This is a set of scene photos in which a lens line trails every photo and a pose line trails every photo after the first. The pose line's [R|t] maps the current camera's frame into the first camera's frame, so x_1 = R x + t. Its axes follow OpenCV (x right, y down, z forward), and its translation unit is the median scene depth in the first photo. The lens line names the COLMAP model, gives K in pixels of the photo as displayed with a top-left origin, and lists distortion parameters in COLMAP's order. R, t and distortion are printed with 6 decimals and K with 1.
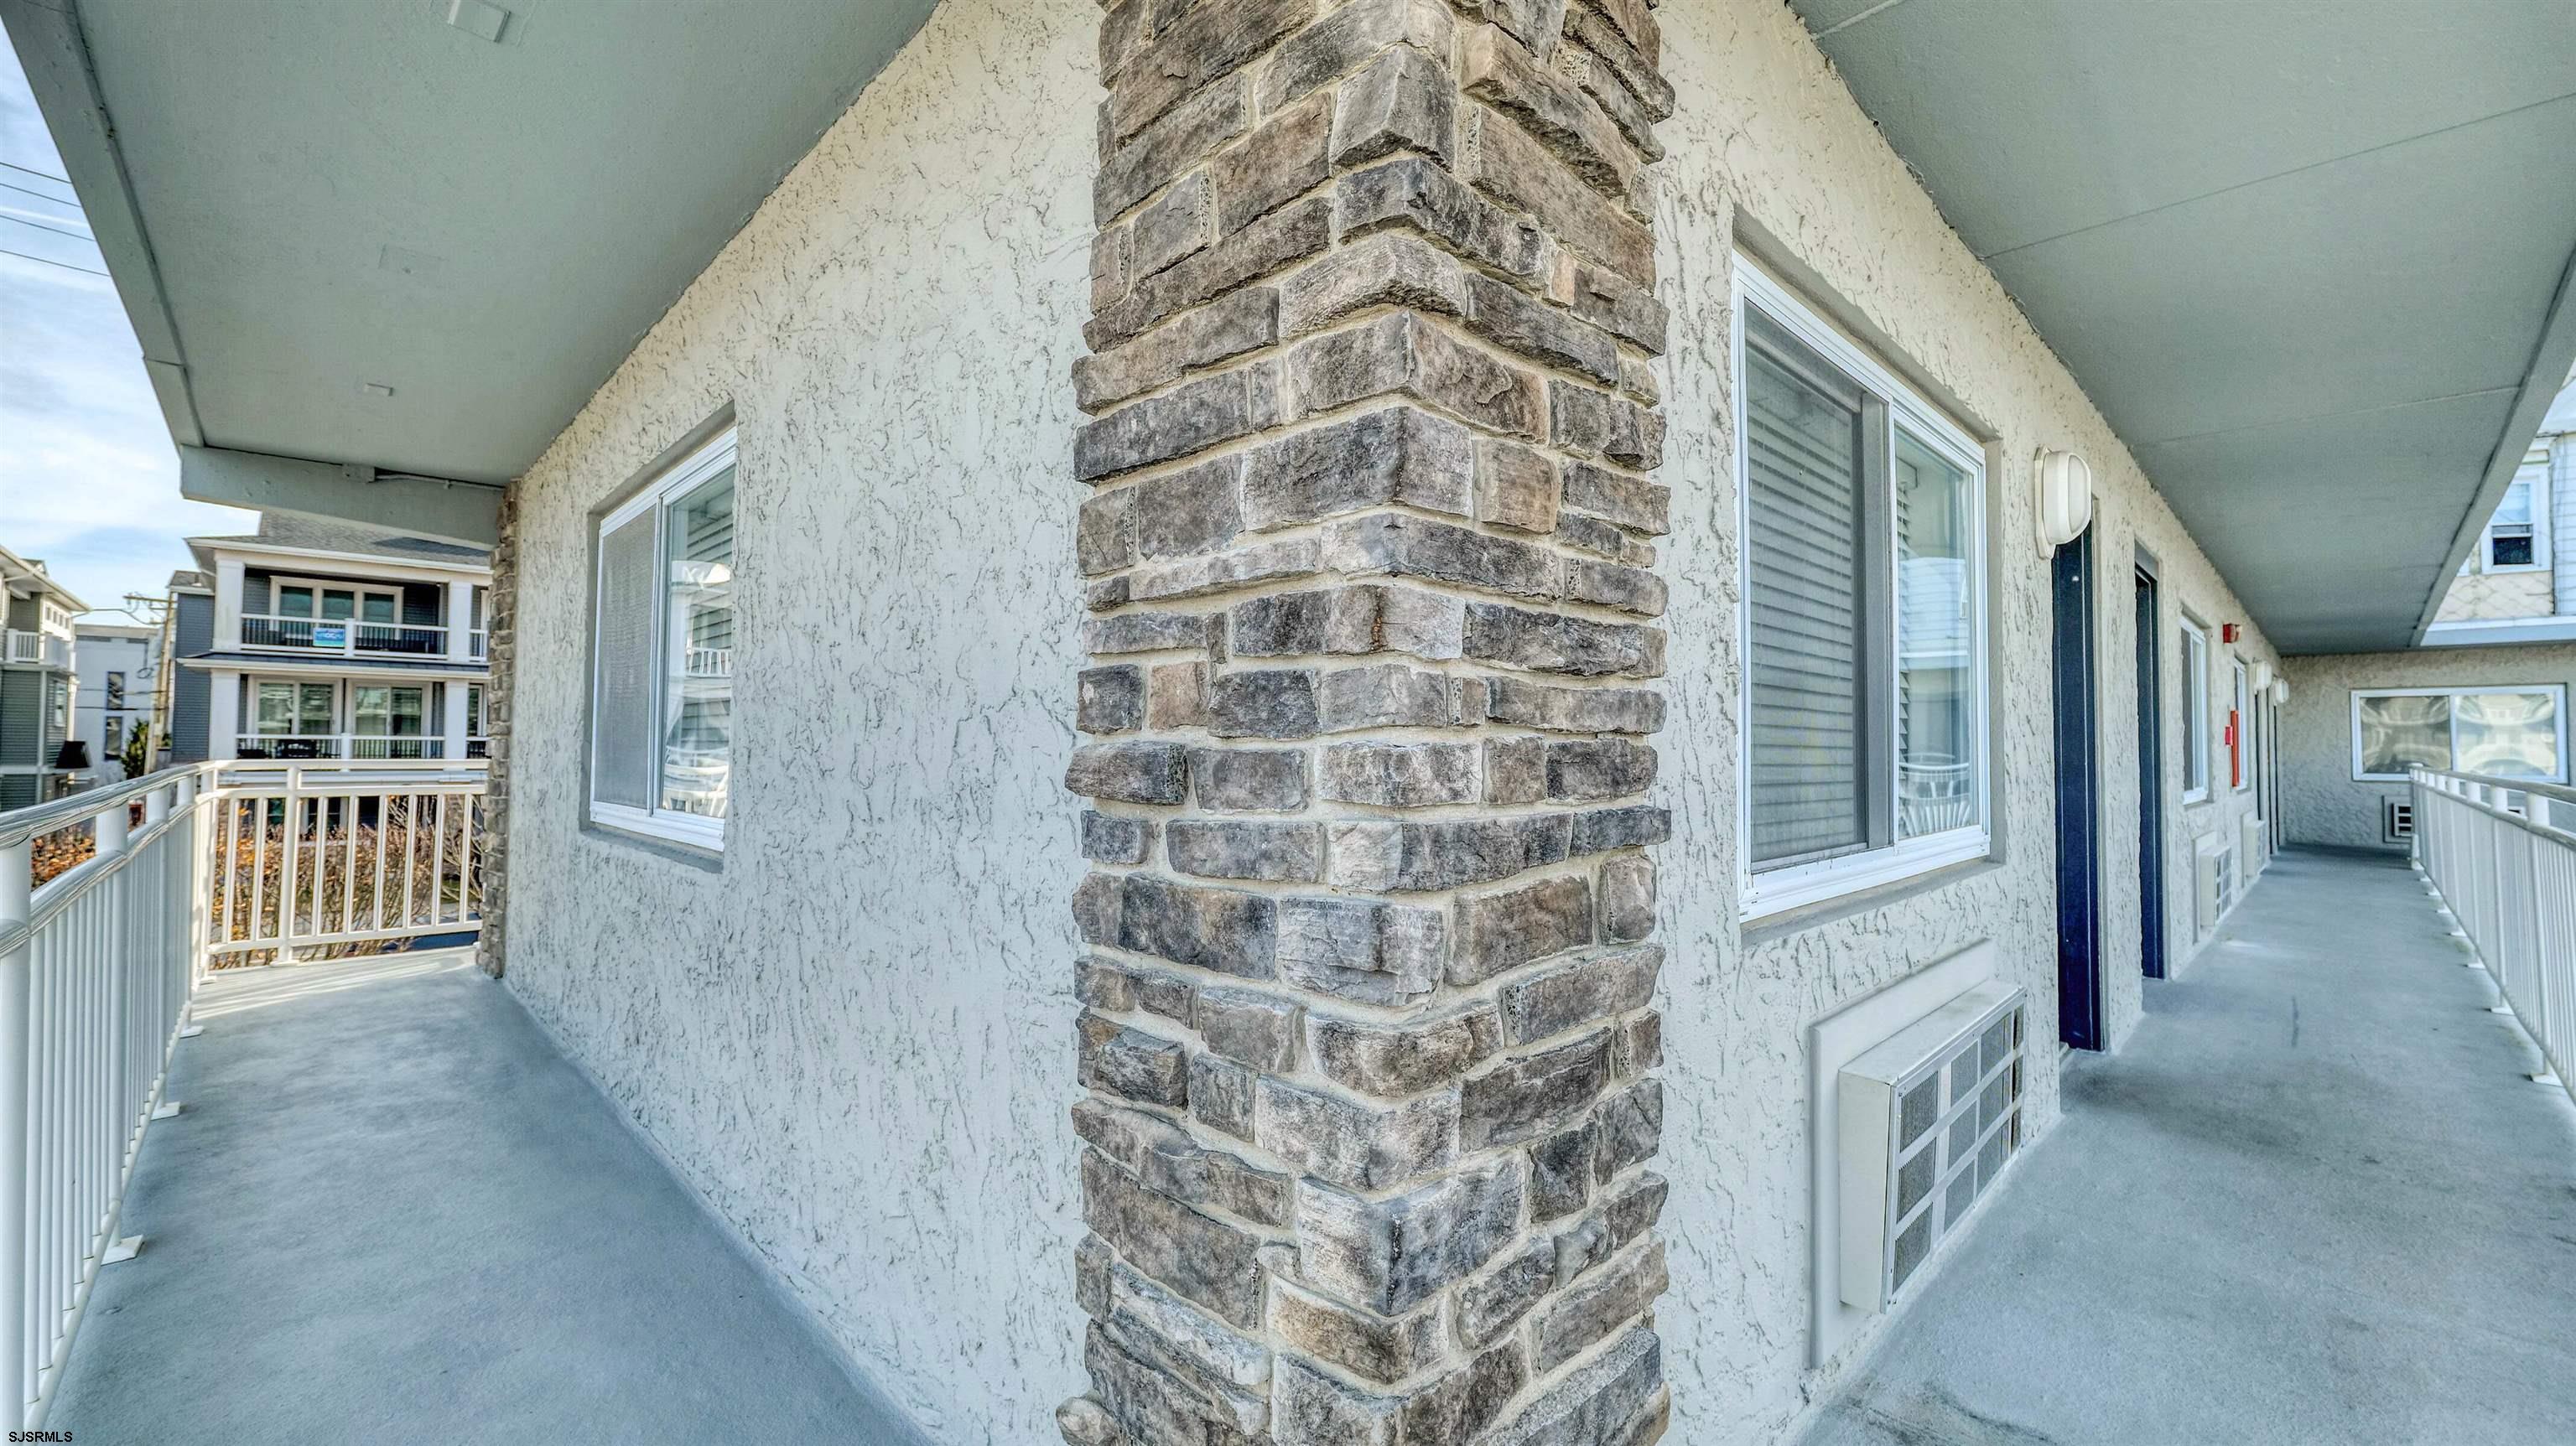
lens RADIAL K [[1045.2, 0, 1289.0], [0, 1045.2, 718.6], [0, 0, 1]] dist [-0.013432, 0.001420]
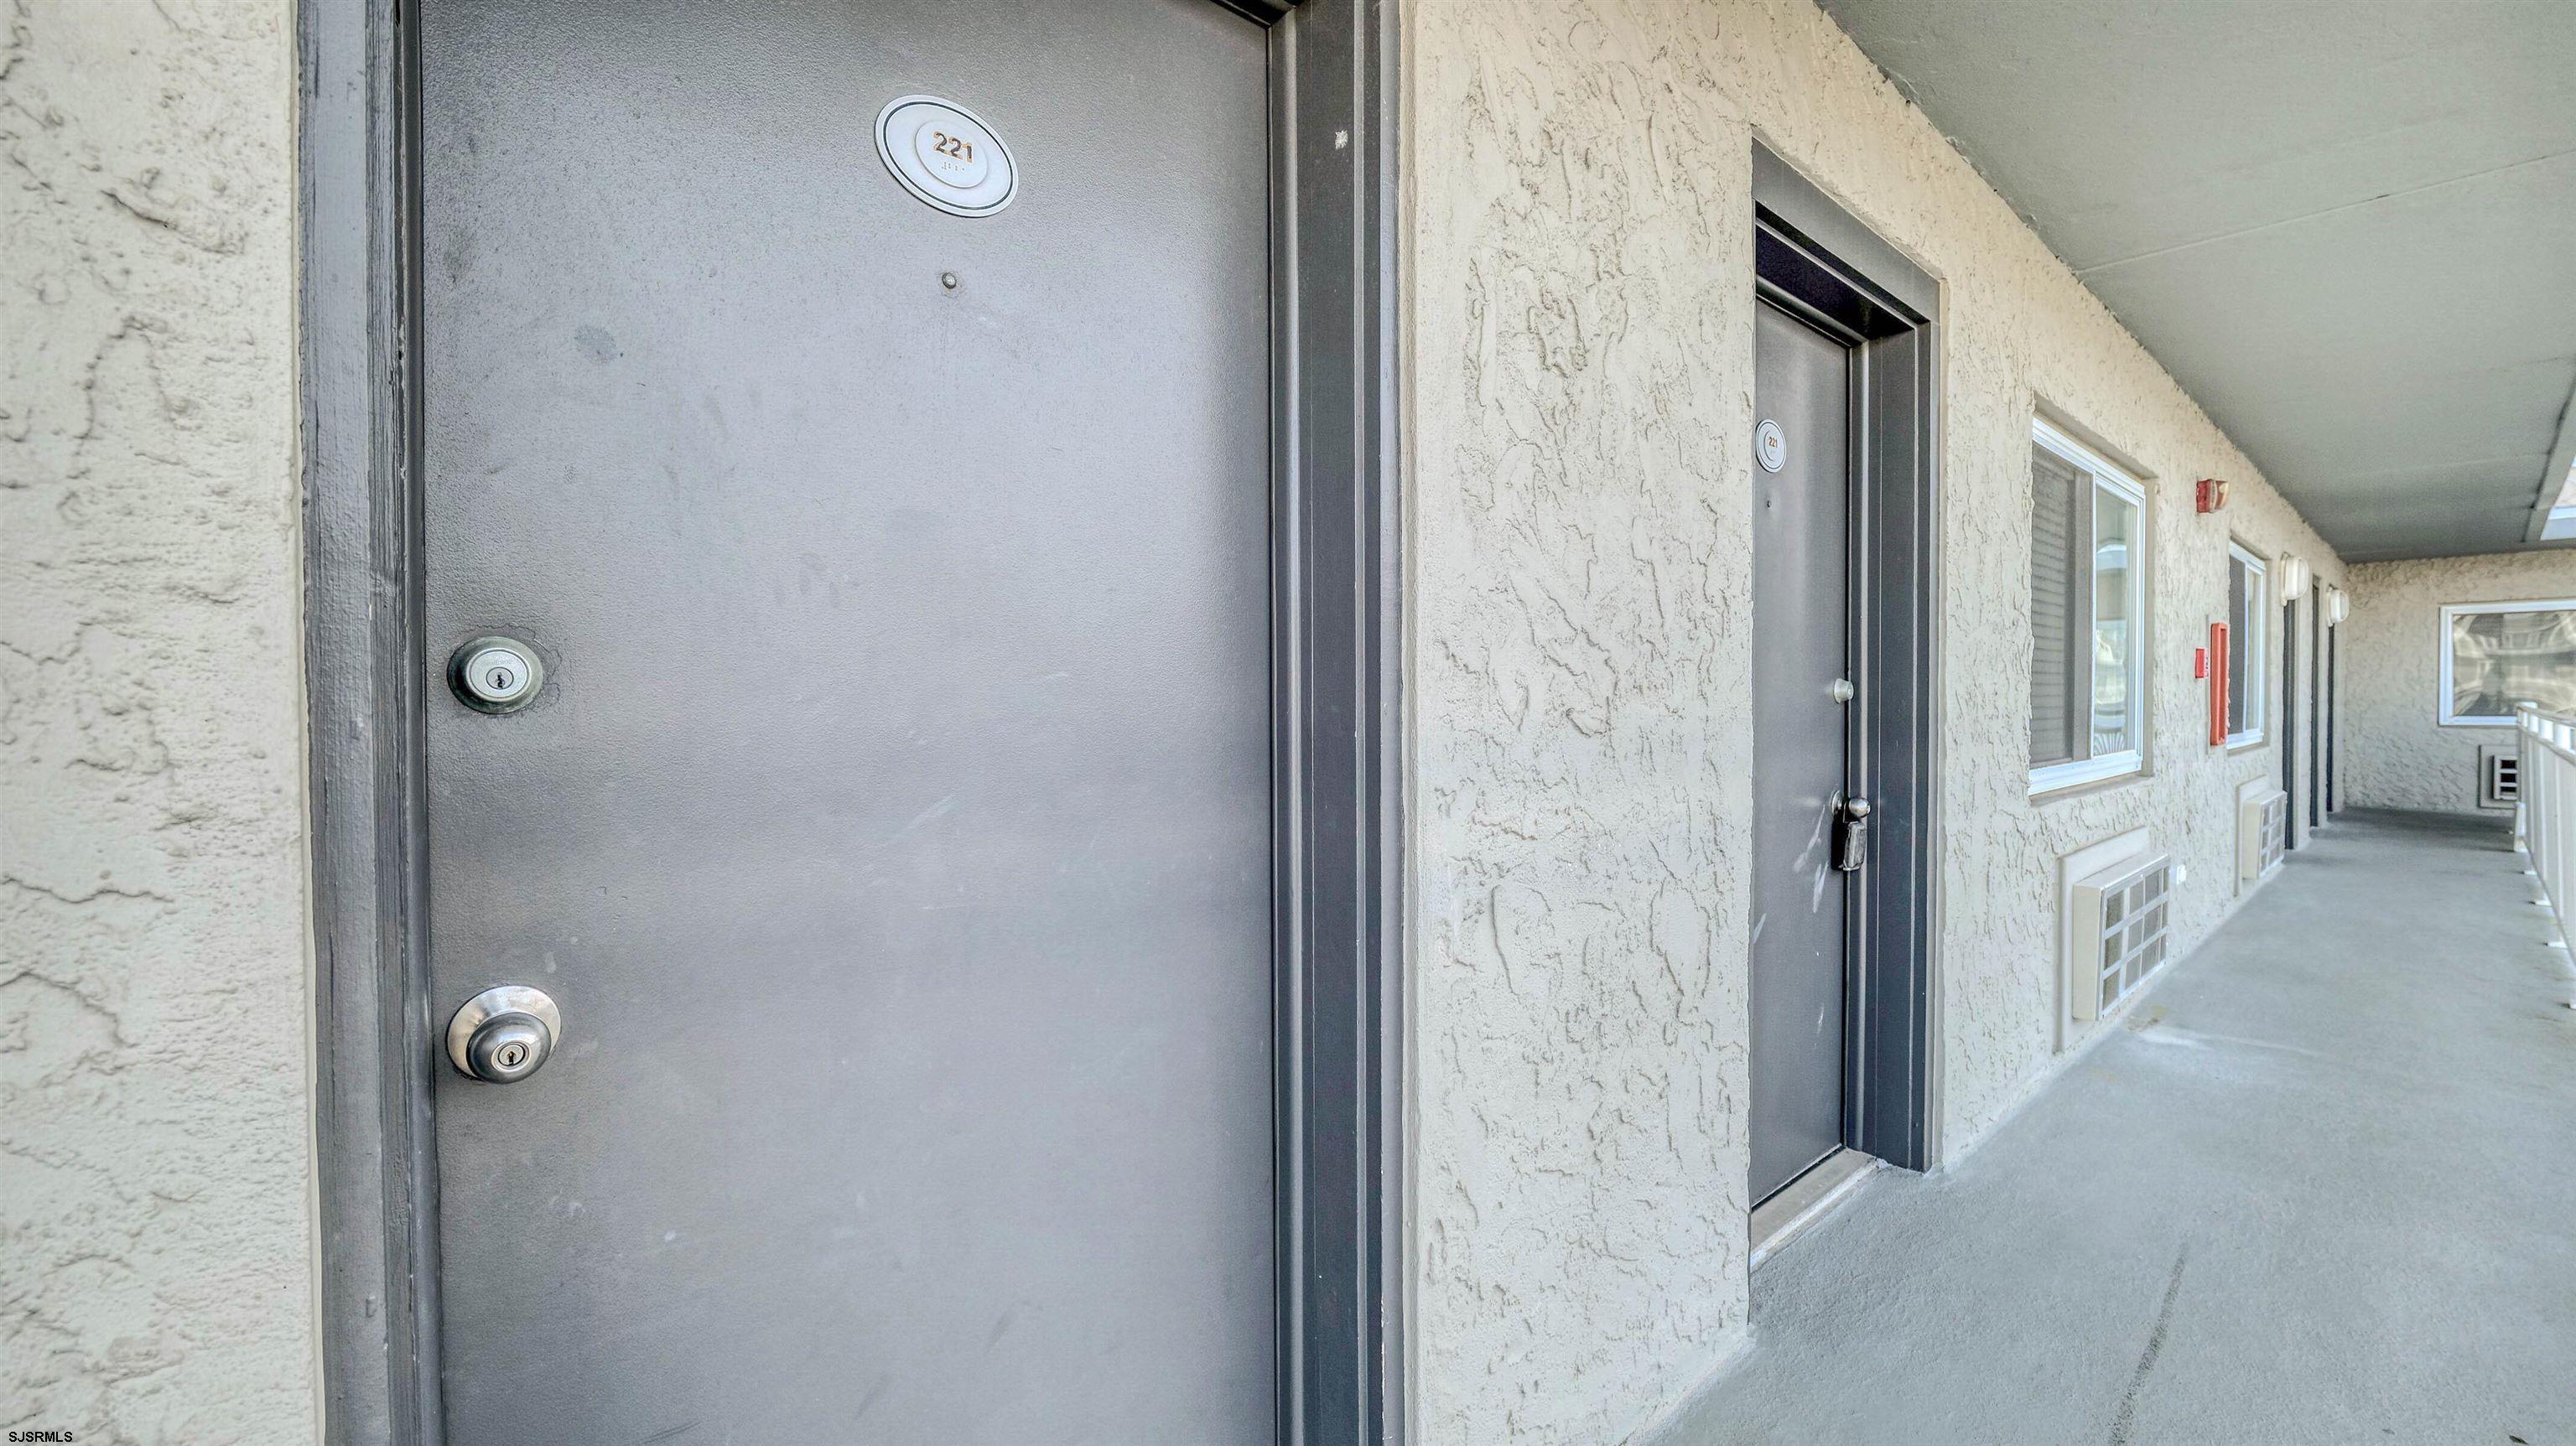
lens RADIAL K [[1085.4, 0, 1289.4], [0, 1085.4, 722.5], [0, 0, 1]] dist [-0.001630, -0.000352]
pose [[0.999603, -0.011646, -0.025658, 0.242322], [0.012939, 0.998624, 0.050828, 0.007545], [0.025031, -0.051140, 0.998378, 0.217012]]
